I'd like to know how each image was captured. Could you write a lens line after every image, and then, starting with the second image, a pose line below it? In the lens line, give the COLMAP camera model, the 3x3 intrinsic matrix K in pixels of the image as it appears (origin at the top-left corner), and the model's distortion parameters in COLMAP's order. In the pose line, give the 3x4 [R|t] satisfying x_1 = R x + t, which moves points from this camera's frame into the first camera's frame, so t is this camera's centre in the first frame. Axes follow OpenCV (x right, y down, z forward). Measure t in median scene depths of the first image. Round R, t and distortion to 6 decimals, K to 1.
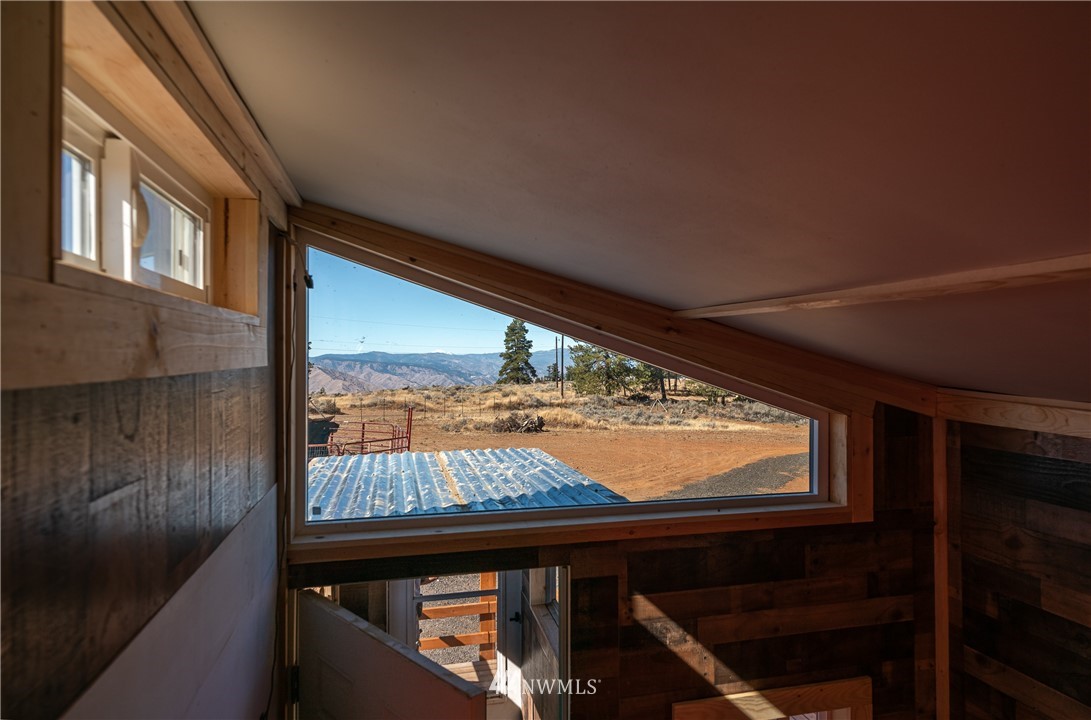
lens RADIAL K [[637.9, 0, 549.0], [0, 637.9, 357.8], [0, 0, 1]] dist [-0.003445, 0.007351]
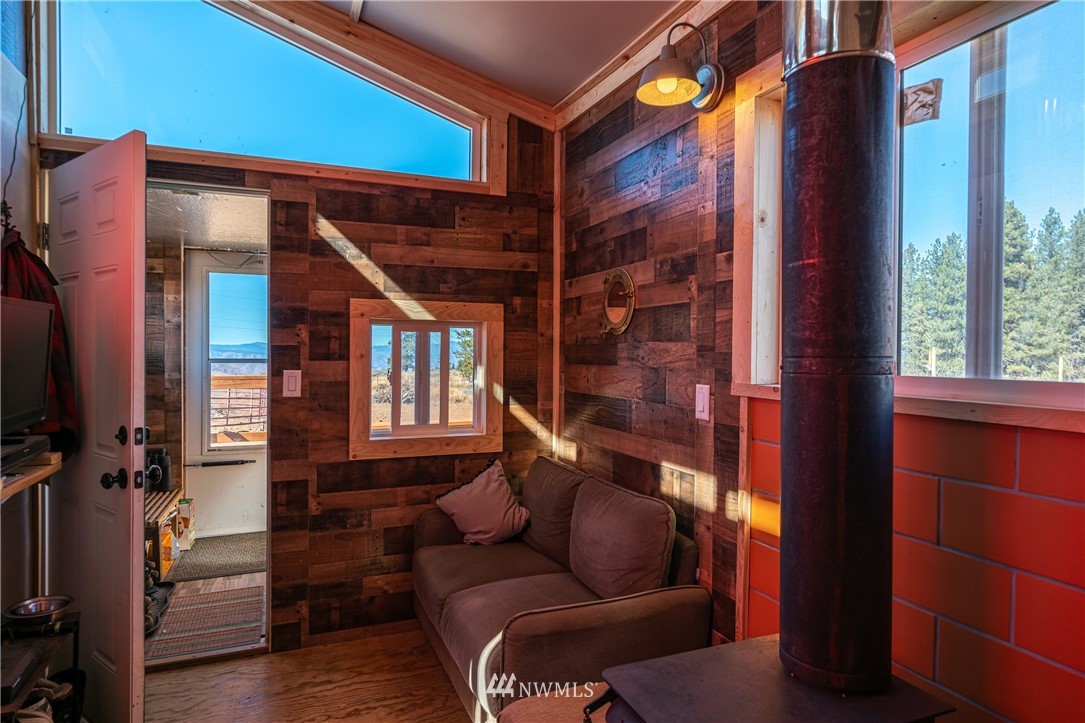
lens RADIAL K [[634.4, 0, 538.9], [0, 634.4, 366.4], [0, 0, 1]] dist [-0.003445, 0.007351]
pose [[0.988829, 0.007635, 0.148858, 0.371085], [-0.010643, 0.999755, 0.019418, 0.611087], [-0.148674, -0.020785, 0.988668, -0.430094]]
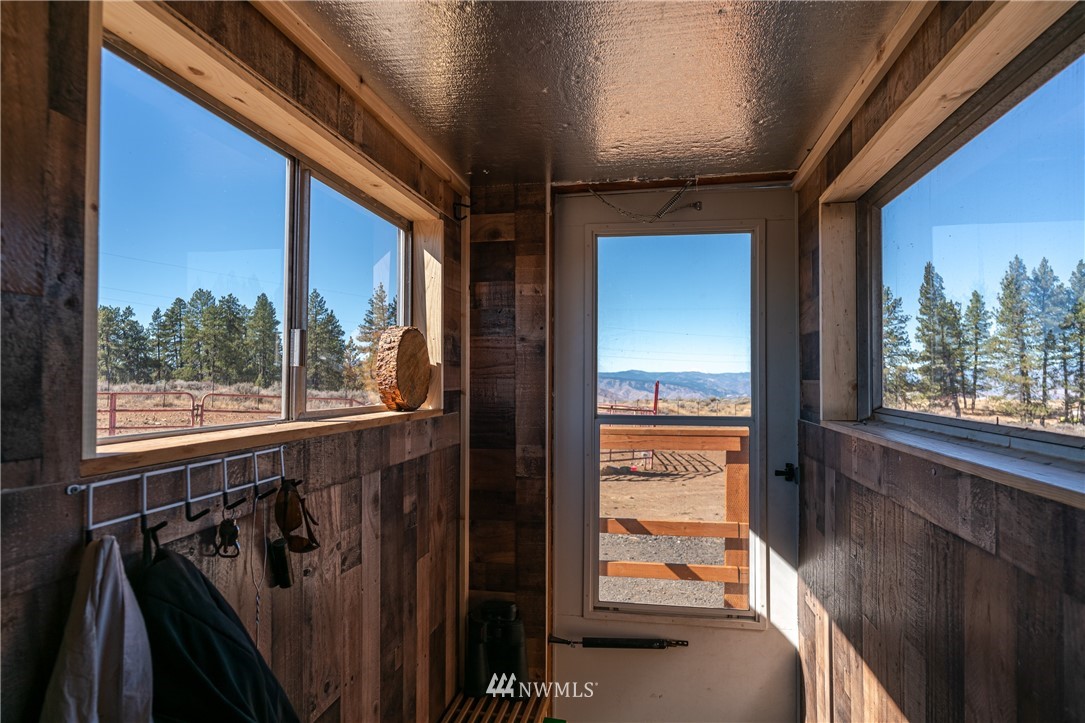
lens RADIAL K [[634.4, 0, 552.4], [0, 634.4, 364.4], [0, 0, 1]] dist [-0.003445, 0.007351]
pose [[0.925054, -0.000819, -0.379834, -0.056910], [-0.003089, 0.999948, -0.009678, 0.570174], [0.379823, 0.010126, 0.925004, 0.787163]]
